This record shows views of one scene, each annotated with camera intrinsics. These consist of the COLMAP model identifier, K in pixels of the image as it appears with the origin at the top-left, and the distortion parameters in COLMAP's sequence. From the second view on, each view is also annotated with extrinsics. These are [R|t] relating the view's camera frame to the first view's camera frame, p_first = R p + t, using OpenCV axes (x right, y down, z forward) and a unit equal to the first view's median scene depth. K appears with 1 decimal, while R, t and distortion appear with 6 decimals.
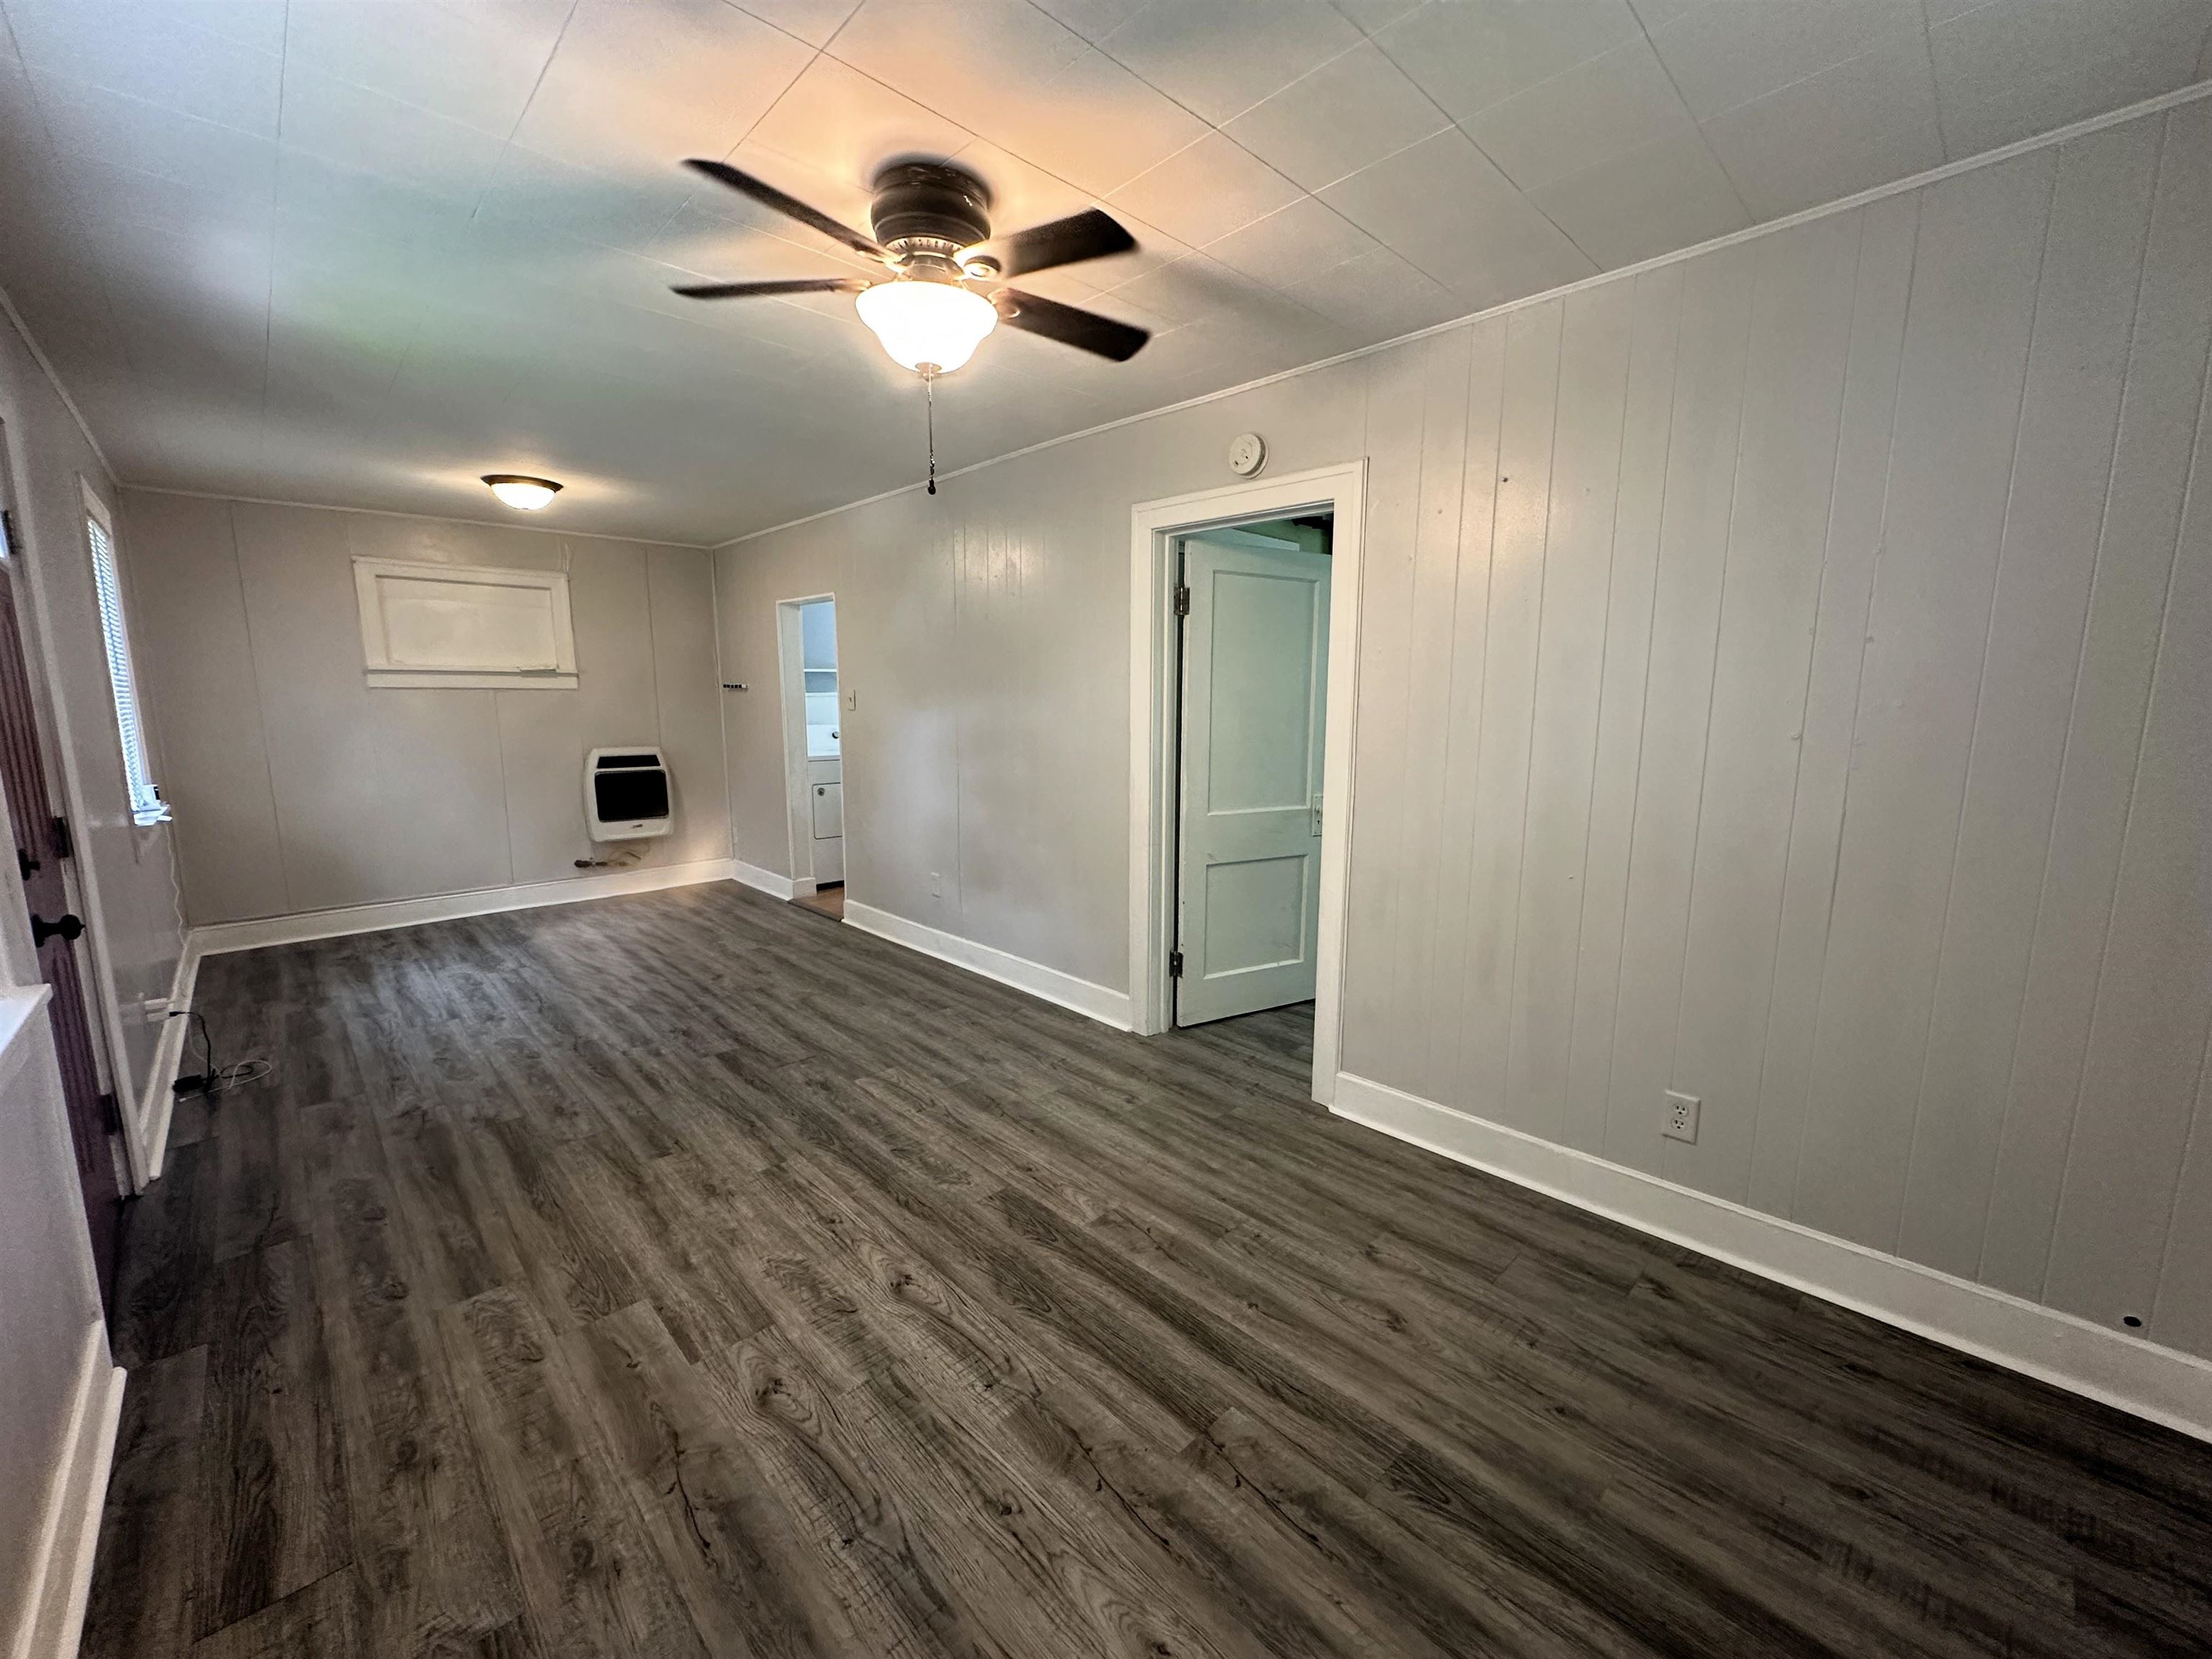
lens RADIAL K [[886.3, 0, 1107.5], [0, 886.3, 824.1], [0, 0, 1]] dist [-0.000181, 0.000194]
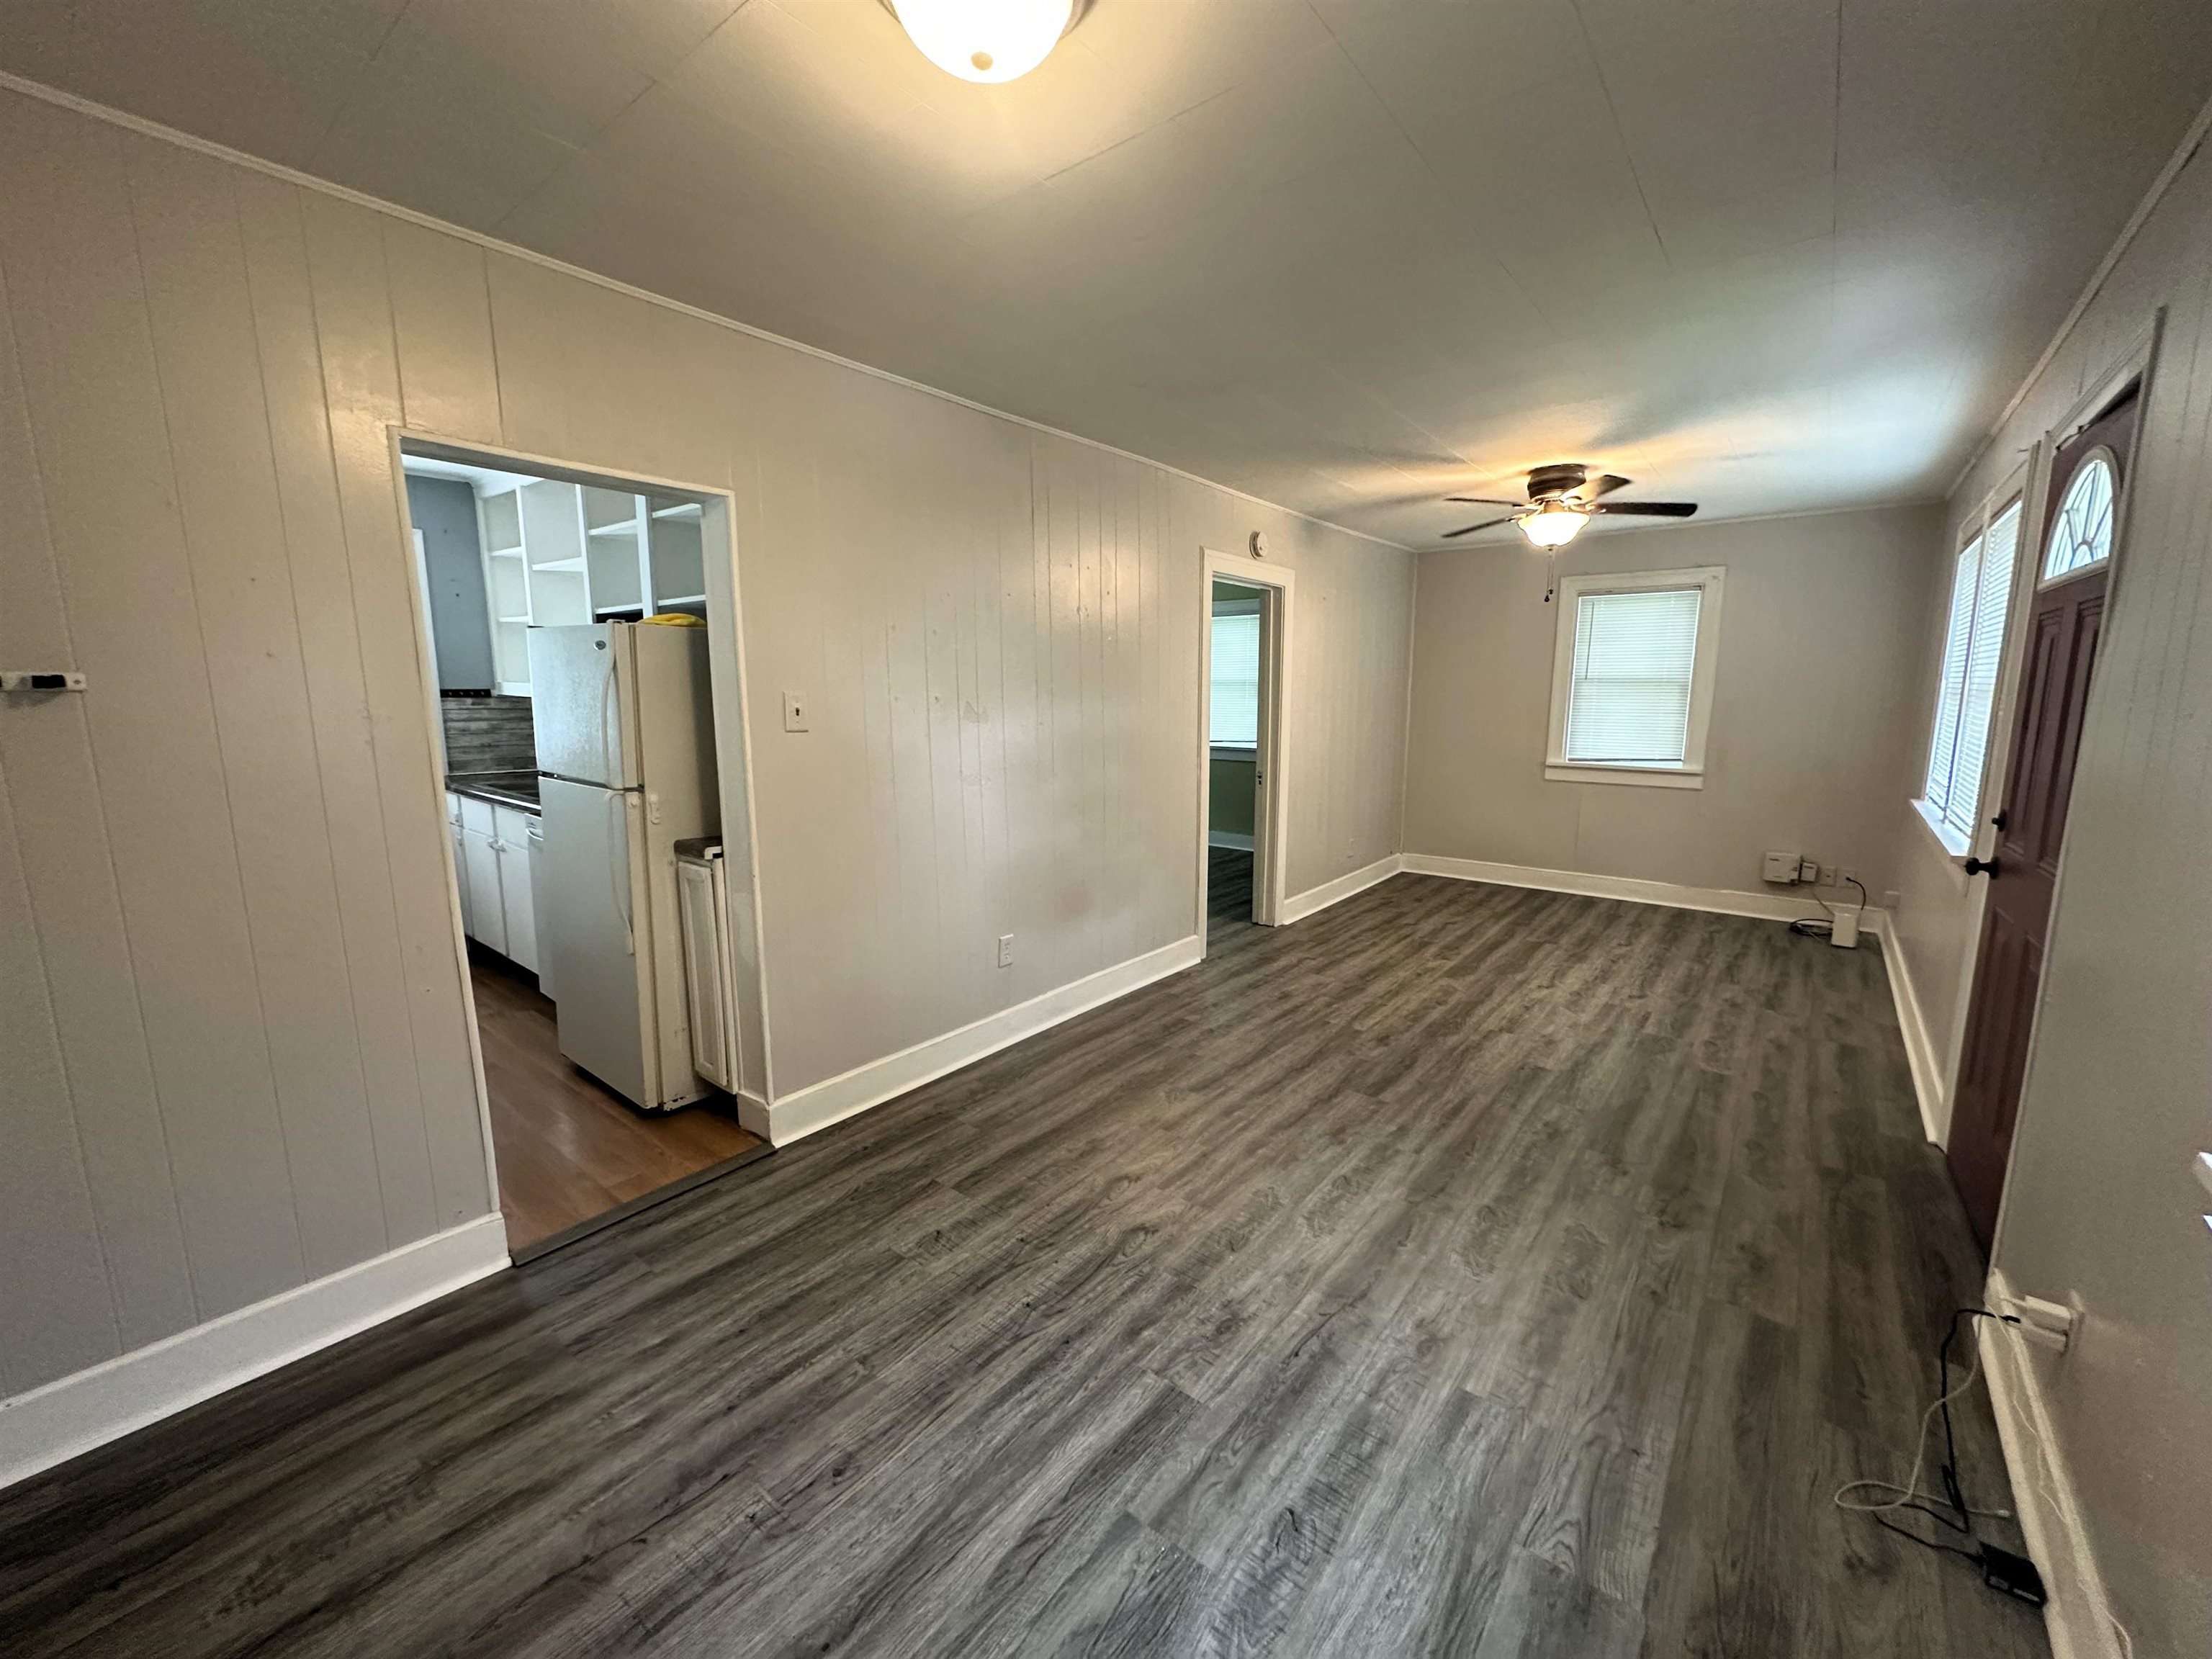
lens RADIAL K [[886.3, 0, 1107.5], [0, 886.3, 824.1], [0, 0, 1]] dist [-0.000181, 0.000194]
pose [[-0.132549, -0.151464, 0.979535, -1.446641], [0.145410, 0.974591, 0.170376, -0.237542], [-0.980452, 0.165017, -0.107157, 1.525493]]
